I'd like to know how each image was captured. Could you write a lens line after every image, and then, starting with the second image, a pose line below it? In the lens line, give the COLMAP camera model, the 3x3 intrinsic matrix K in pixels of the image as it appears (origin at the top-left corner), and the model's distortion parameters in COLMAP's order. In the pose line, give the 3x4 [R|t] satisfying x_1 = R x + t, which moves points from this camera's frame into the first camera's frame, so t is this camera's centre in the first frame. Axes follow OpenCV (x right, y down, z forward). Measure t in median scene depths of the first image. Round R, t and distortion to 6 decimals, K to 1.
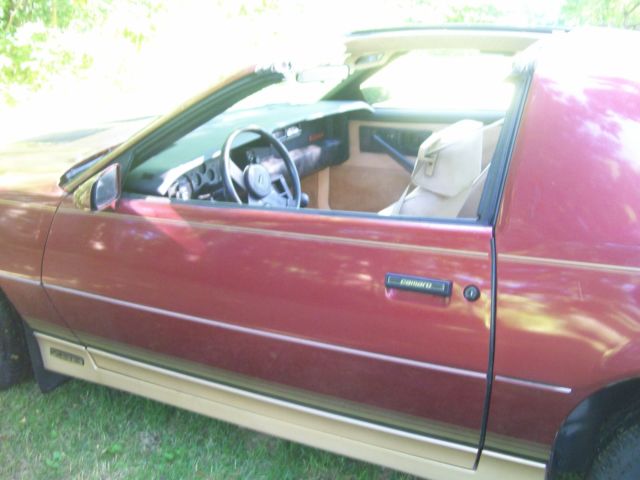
lens RADIAL K [[698.6, 0, 329.5], [0, 698.6, 242.0], [0, 0, 1]] dist [-0.198853, 0.181058]
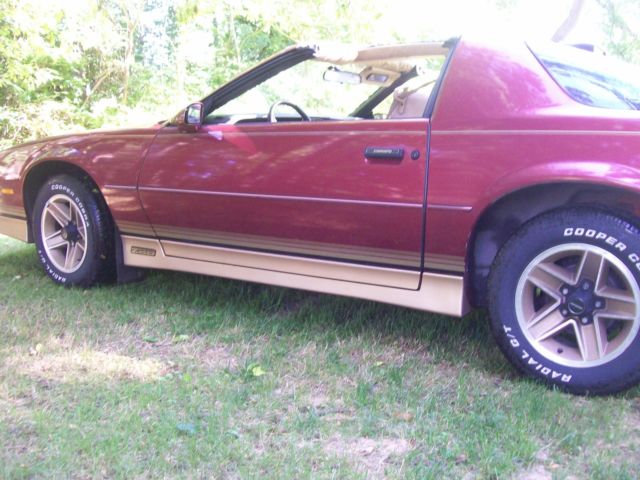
lens RADIAL K [[698.6, 0, 329.5], [0, 698.6, 242.0], [0, 0, 1]] dist [-0.198853, 0.181058]
pose [[0.996341, 0.069712, -0.049454, 0.064154], [-0.077639, 0.980124, -0.182562, 0.390024], [0.035744, 0.185734, 0.981950, -0.391077]]
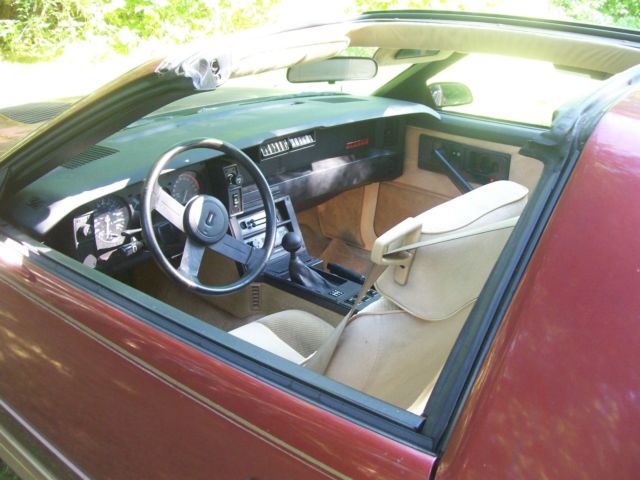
lens RADIAL K [[698.6, 0, 329.5], [0, 698.6, 242.0], [0, 0, 1]] dist [-0.198853, 0.181058]
pose [[0.972287, 0.142155, -0.185609, 0.150670], [-0.131901, 0.989027, 0.066535, -0.127995], [0.193030, -0.040209, 0.980369, 0.337267]]
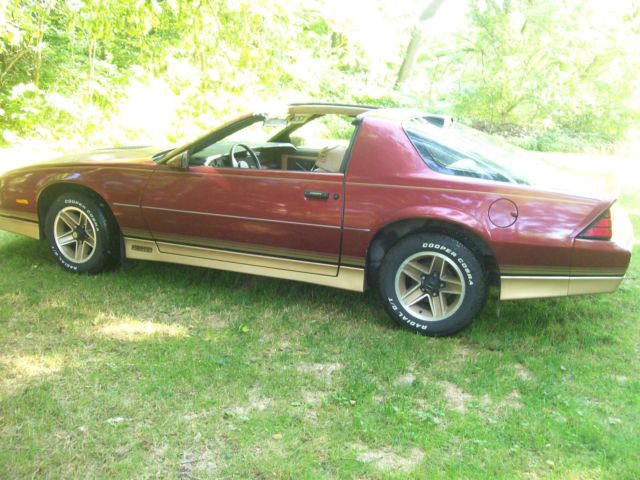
lens RADIAL K [[698.6, 0, 329.5], [0, 698.6, 242.0], [0, 0, 1]] dist [-0.198853, 0.181058]
pose [[0.989002, 0.055786, 0.136979, -0.123132], [-0.038975, 0.991705, -0.122482, 0.387395], [-0.142675, 0.115797, 0.982972, -1.109097]]
